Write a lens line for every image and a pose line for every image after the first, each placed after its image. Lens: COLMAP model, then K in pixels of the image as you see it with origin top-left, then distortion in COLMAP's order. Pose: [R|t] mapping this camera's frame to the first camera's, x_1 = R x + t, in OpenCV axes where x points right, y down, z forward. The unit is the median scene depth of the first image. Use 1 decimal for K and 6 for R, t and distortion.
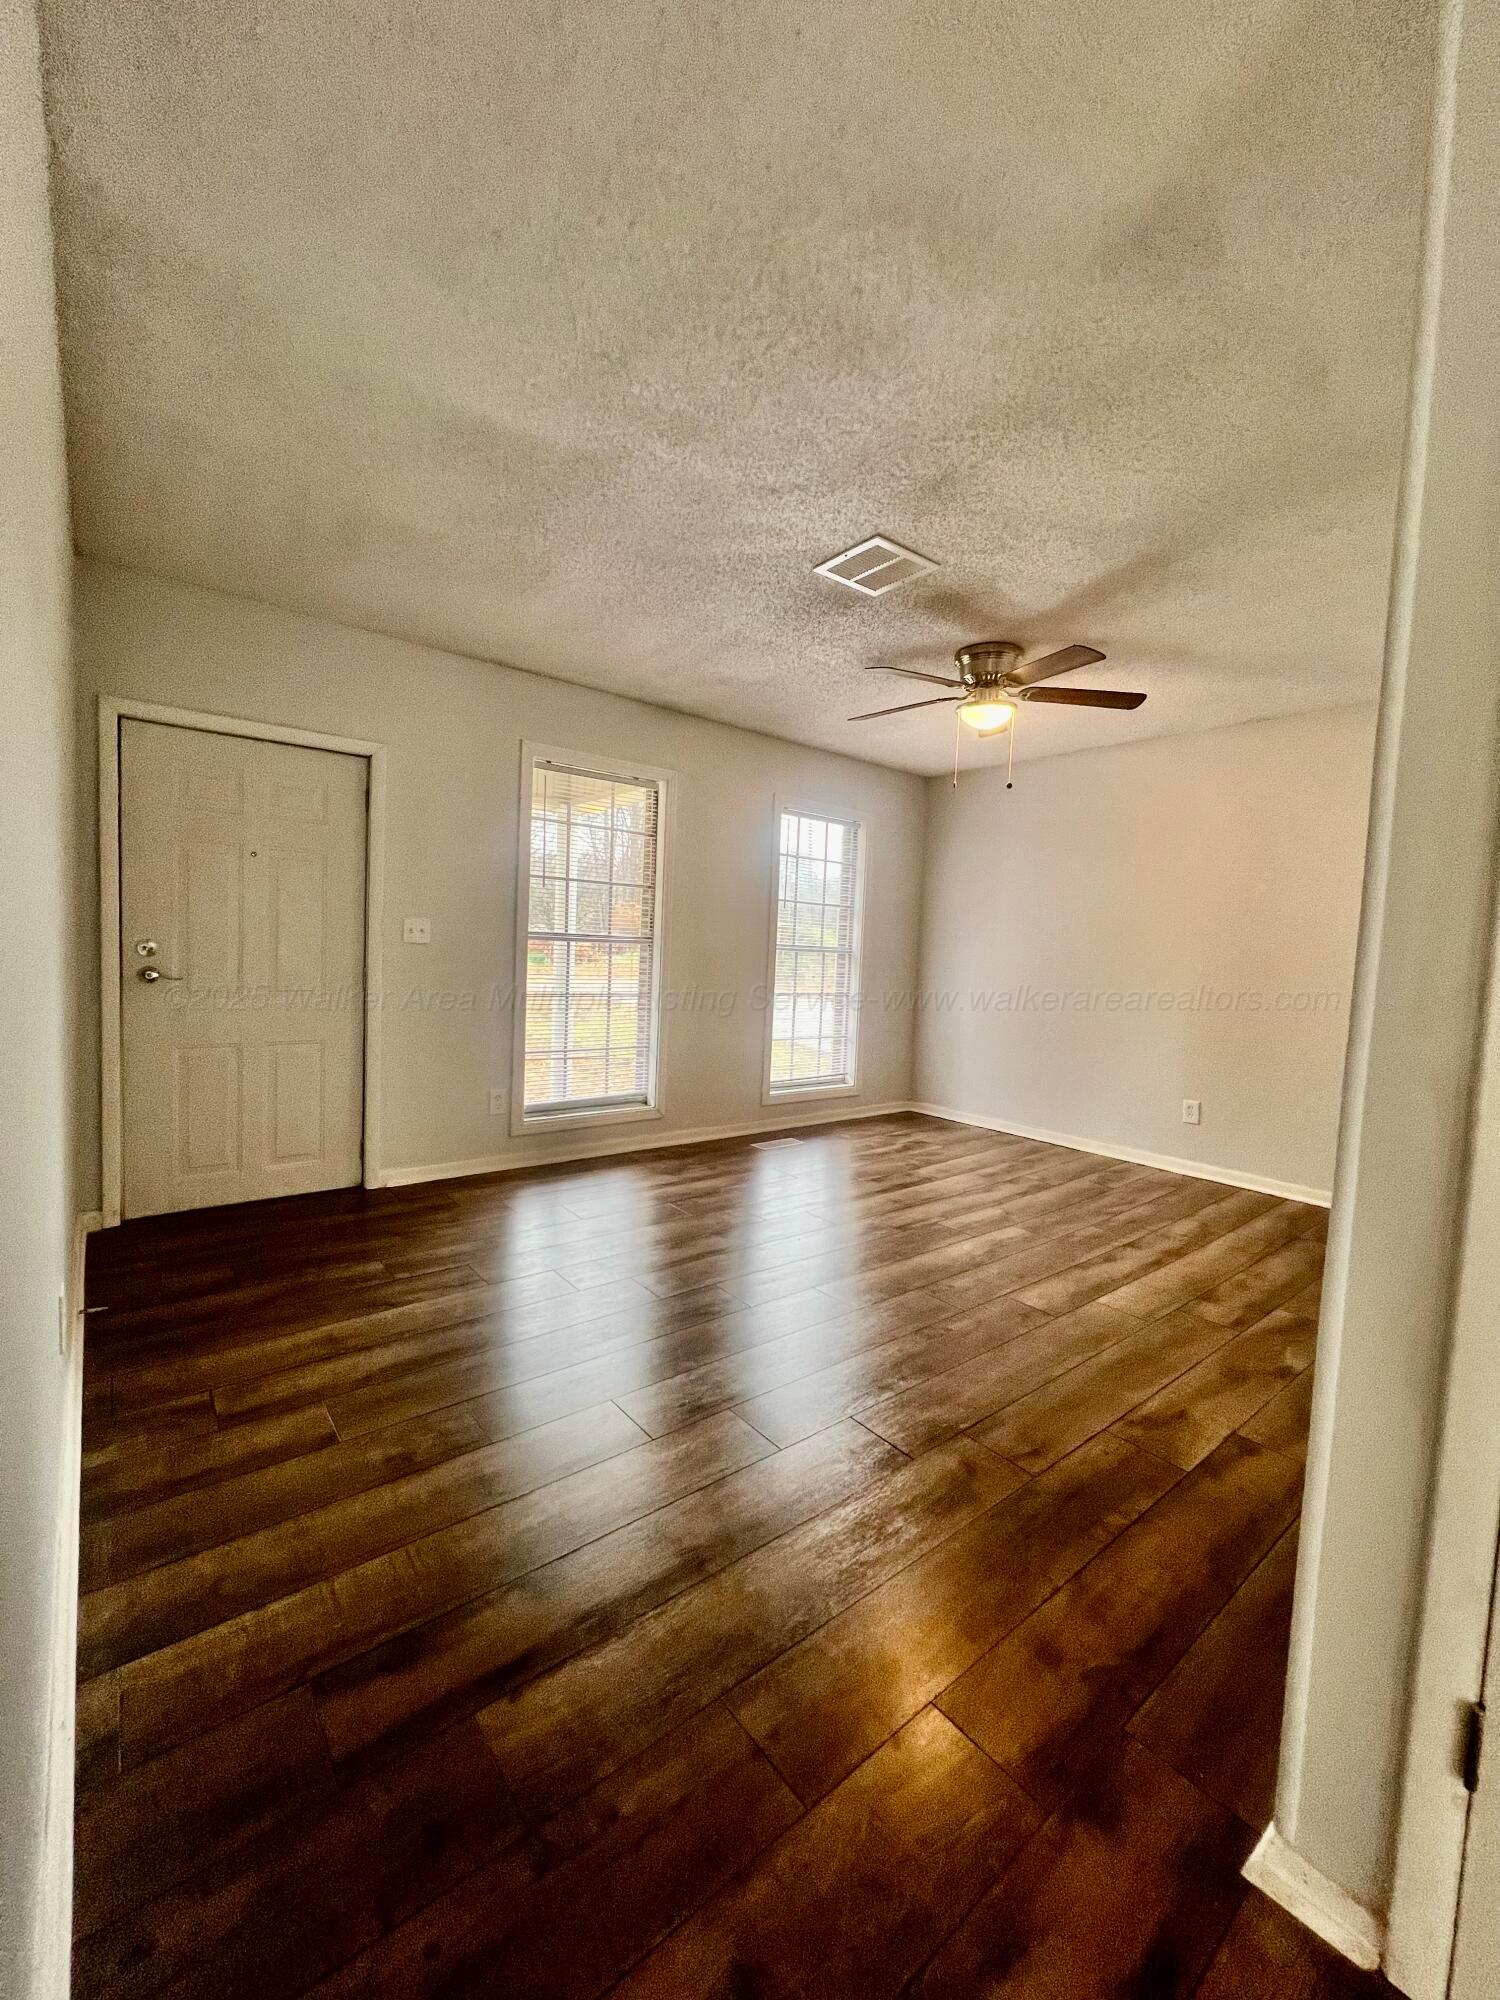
lens RADIAL K [[795.6, 0, 747.9], [0, 795.6, 996.3], [0, 0, 1]] dist [-0.003002, 0.000358]
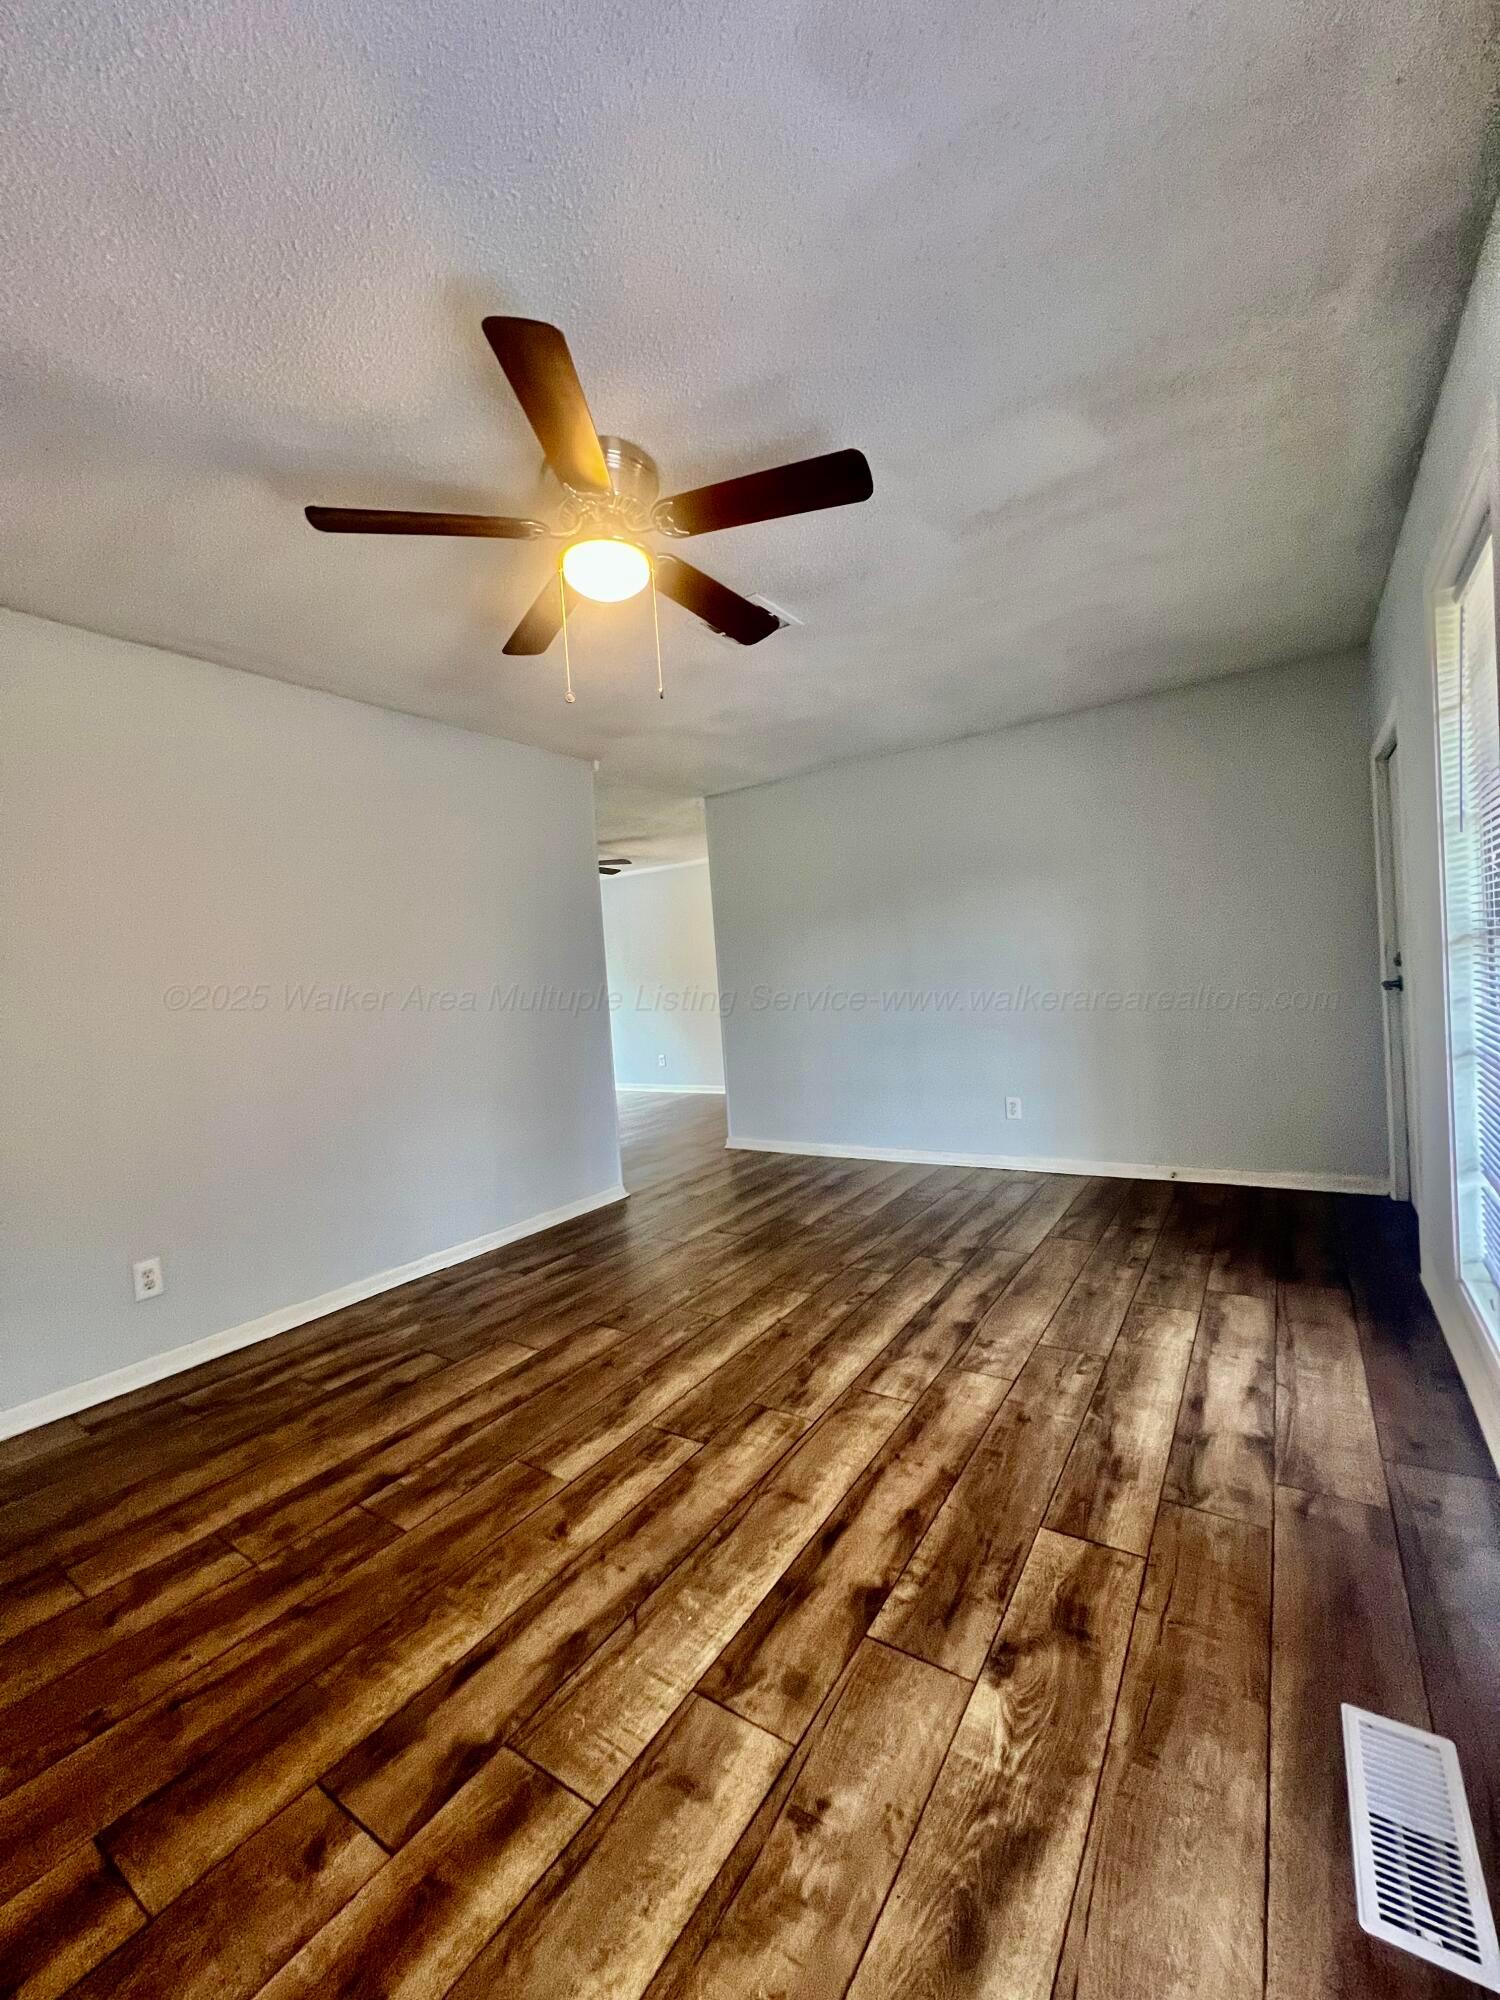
lens RADIAL K [[795.6, 0, 750.9], [0, 795.6, 1005.6], [0, 0, 1]] dist [-0.003002, 0.000358]
pose [[-0.953563, 0.032991, -0.299382, 0.374984], [0.007674, 0.996322, 0.085350, -0.086646], [0.301096, 0.079089, -0.950308, 1.563705]]
